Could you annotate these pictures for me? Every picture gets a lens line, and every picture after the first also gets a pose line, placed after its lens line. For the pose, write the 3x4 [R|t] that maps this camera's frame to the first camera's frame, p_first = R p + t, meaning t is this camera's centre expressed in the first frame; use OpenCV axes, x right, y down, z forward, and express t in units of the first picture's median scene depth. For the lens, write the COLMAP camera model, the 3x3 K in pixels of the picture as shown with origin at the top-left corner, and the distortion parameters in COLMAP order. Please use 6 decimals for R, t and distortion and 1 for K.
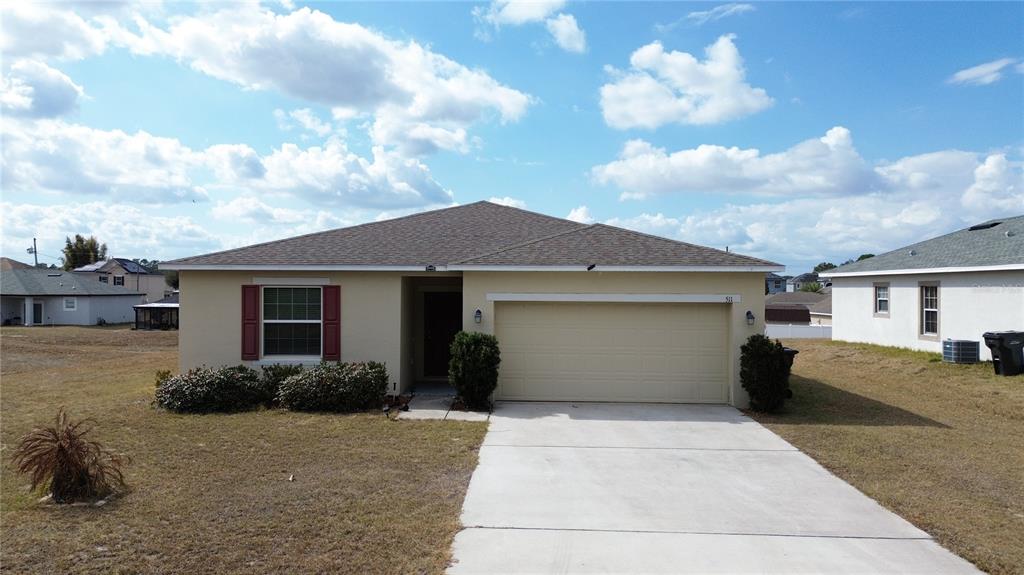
lens RADIAL K [[723.2, 0, 513.4], [0, 723.2, 292.8], [0, 0, 1]] dist [0.058493, -0.058226]
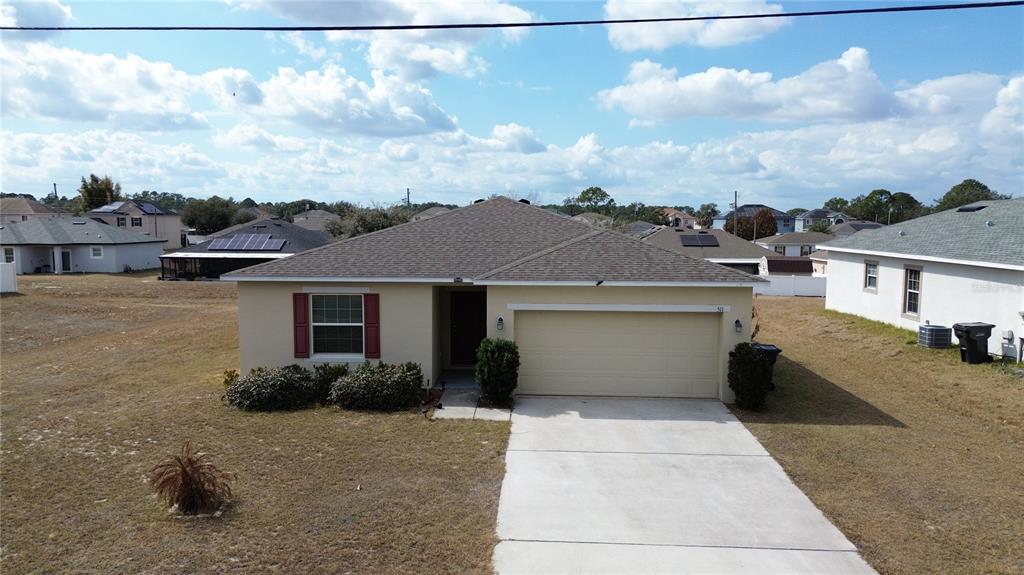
lens RADIAL K [[723.2, 0, 512.7], [0, 723.2, 288.5], [0, 0, 1]] dist [0.058493, -0.058226]
pose [[0.999916, -0.000280, -0.012989, -0.014332], [0.001461, 0.995850, 0.090996, -0.127937], [0.012910, -0.091008, 0.995767, -0.137486]]
